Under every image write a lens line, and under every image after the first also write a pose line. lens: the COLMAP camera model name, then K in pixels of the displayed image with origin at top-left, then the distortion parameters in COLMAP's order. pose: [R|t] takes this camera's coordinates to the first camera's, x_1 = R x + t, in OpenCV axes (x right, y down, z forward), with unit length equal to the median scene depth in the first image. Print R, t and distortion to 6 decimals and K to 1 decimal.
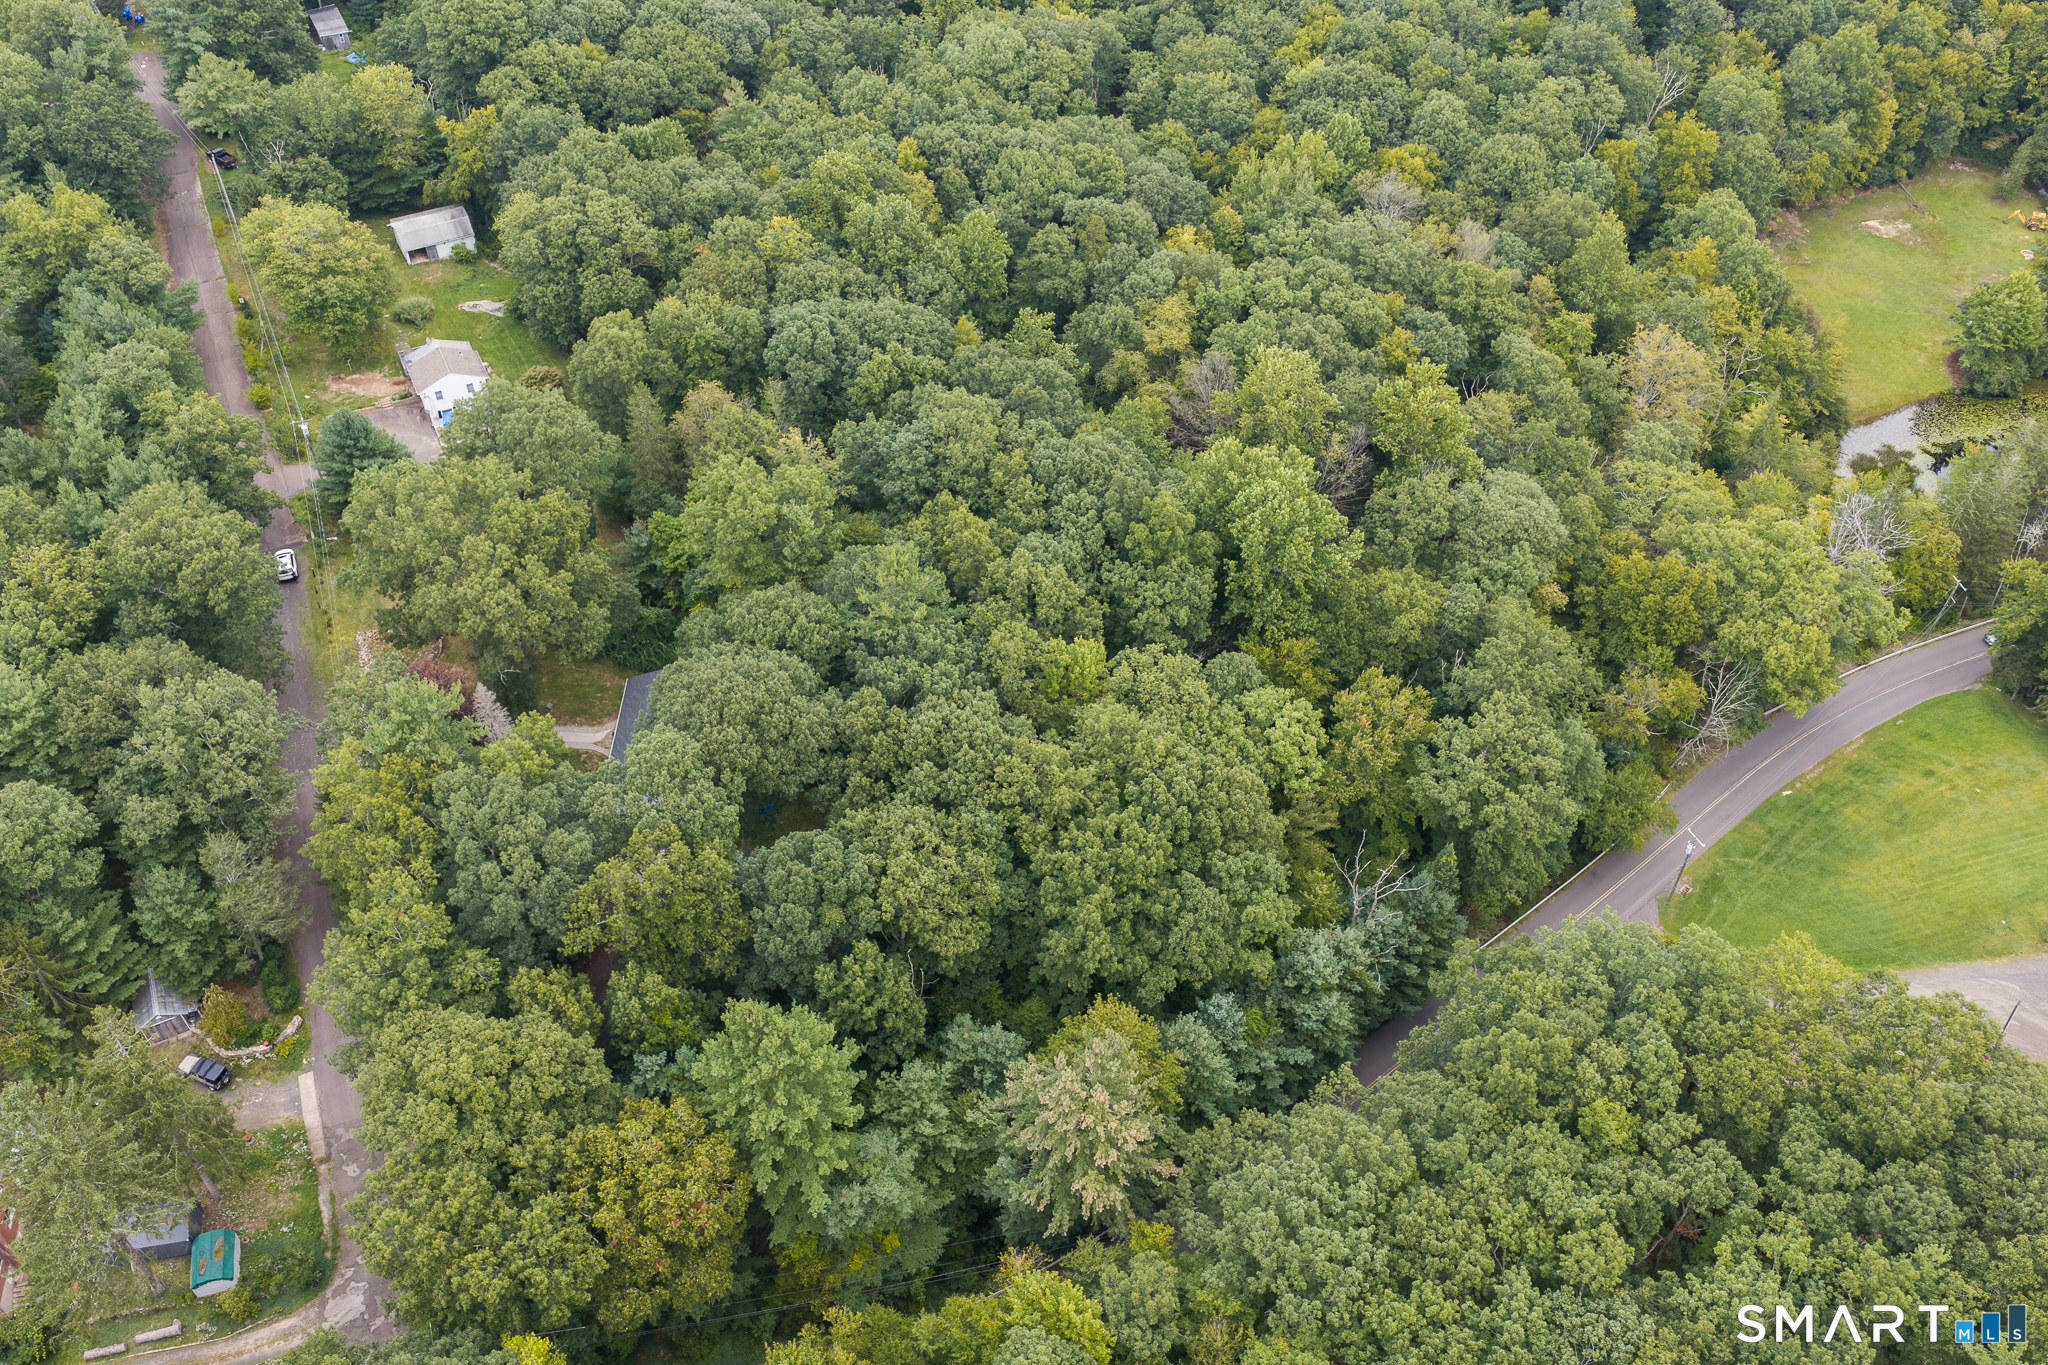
lens RADIAL K [[1675.3, 0, 1024.0], [0, 1675.3, 682.5], [0, 0, 1]] dist [0.006117, -0.006108]
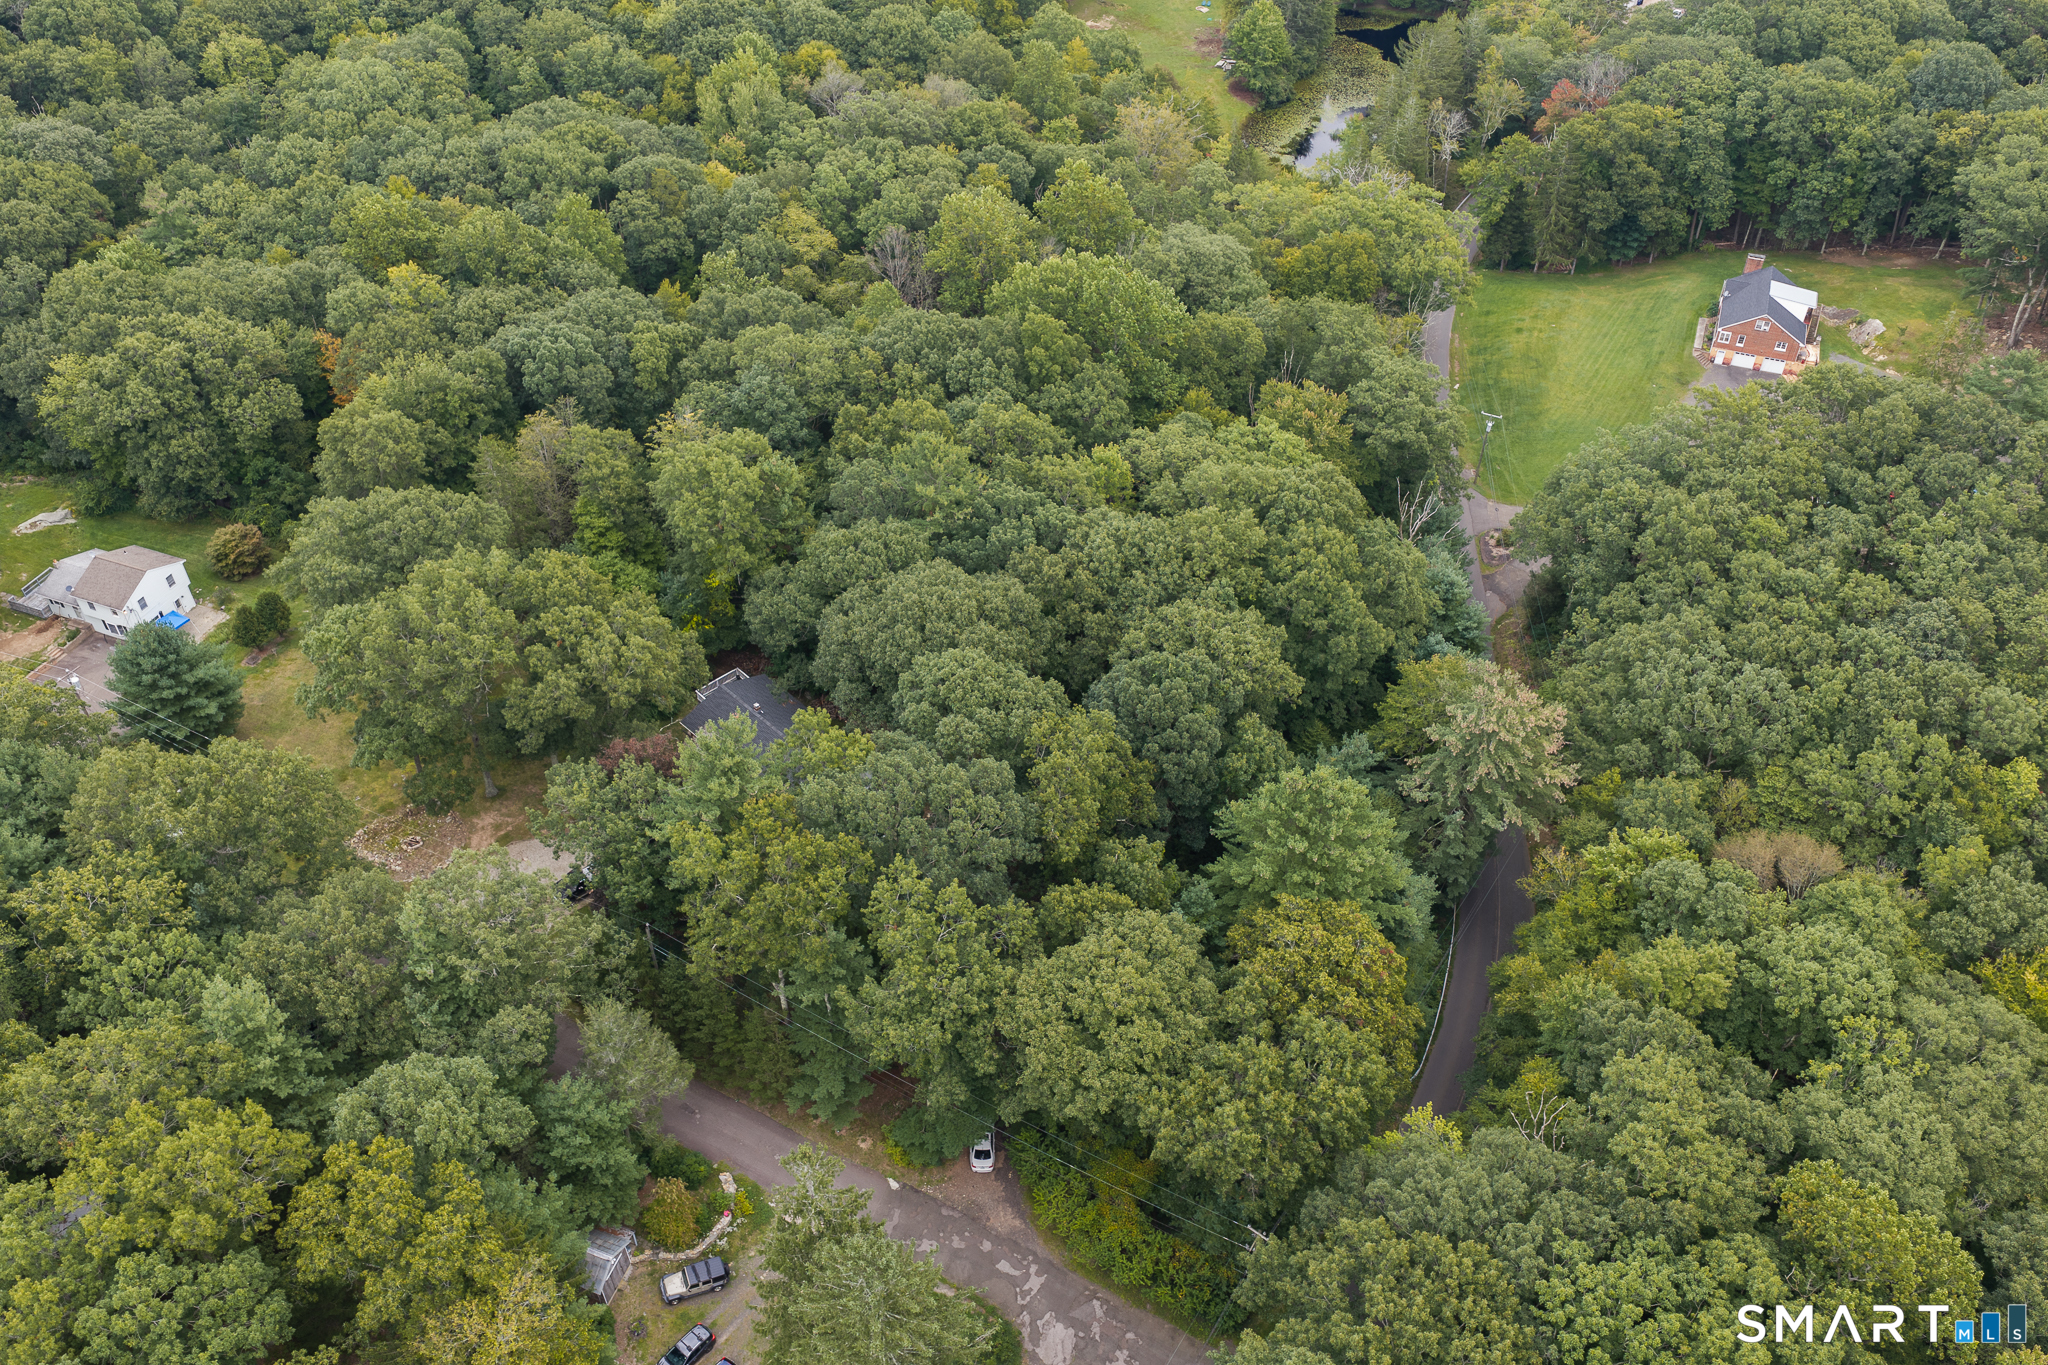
lens RADIAL K [[1675.3, 0, 1024.0], [0, 1675.3, 682.5], [0, 0, 1]] dist [0.006117, -0.006108]
pose [[0.739118, -0.462982, 0.489236, -0.526345], [0.476751, 0.872674, 0.105588, -0.027491], [-0.475829, 0.155202, 0.865736, 0.138808]]
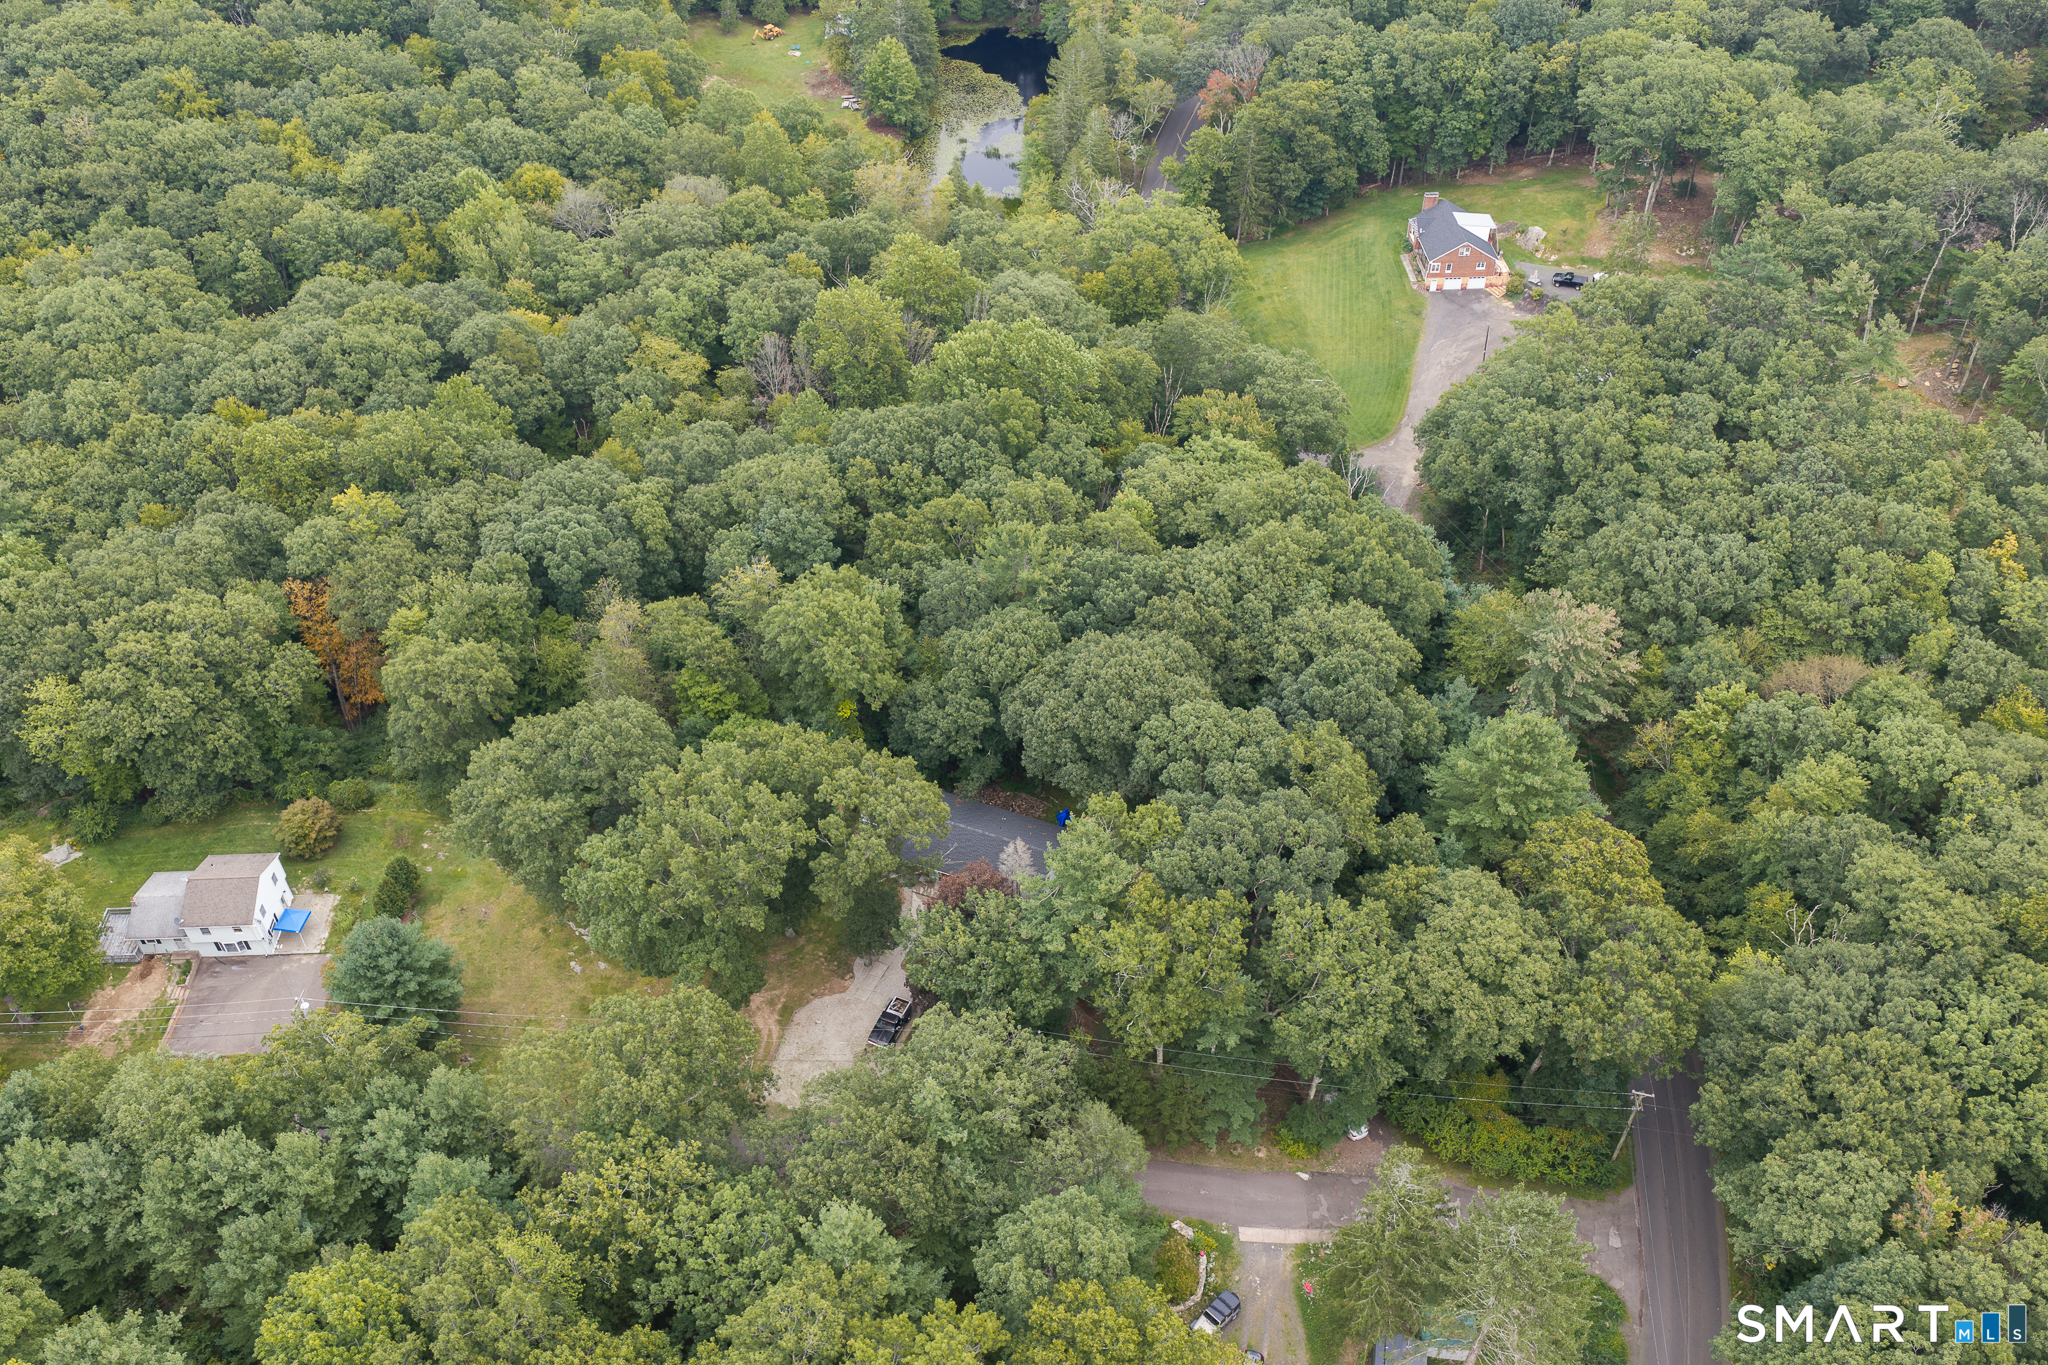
lens RADIAL K [[1675.3, 0, 1024.0], [0, 1675.3, 682.5], [0, 0, 1]] dist [0.006117, -0.006108]
pose [[0.400862, -0.635748, 0.659647, -0.752971], [0.646822, 0.706312, 0.287654, -0.279850], [-0.648792, 0.311365, 0.694350, 0.273571]]
